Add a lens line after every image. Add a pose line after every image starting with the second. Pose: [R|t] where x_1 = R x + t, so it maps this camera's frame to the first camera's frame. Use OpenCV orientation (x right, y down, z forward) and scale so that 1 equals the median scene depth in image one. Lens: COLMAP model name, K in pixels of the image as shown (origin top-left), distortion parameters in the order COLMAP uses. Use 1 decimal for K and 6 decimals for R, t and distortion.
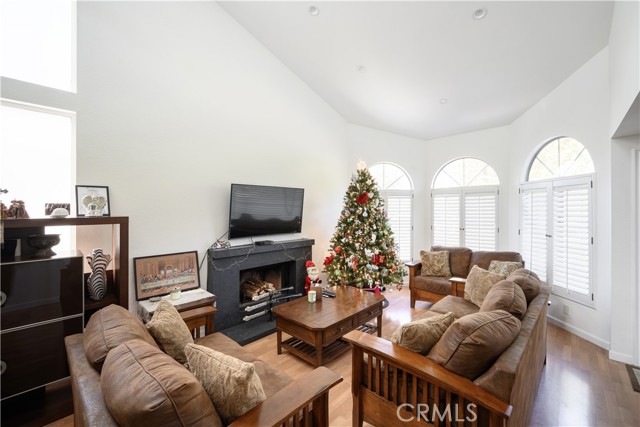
lens RADIAL K [[261.5, 0, 319.5], [0, 261.5, 206.4], [0, 0, 1]] dist [0.000024, 0.000065]
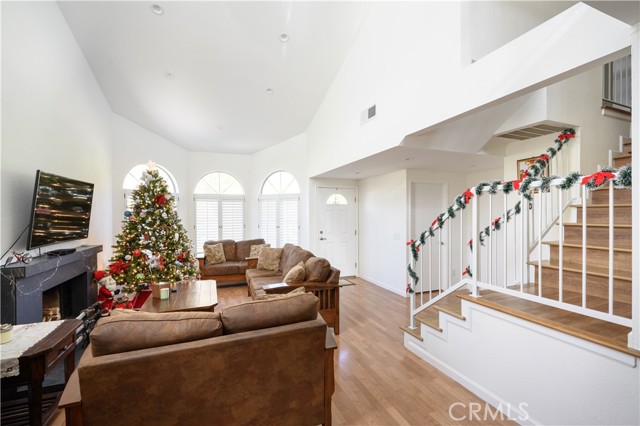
lens RADIAL K [[274.5, 0, 320.0], [0, 274.5, 213.0], [0, 0, 1]] dist [0.000247, 0.000025]
pose [[0.407621, 0.003980, 0.913143, -0.566589], [-0.003596, 0.999990, -0.002753, 0.022756], [-0.913144, -0.002162, 0.407631, 0.002623]]
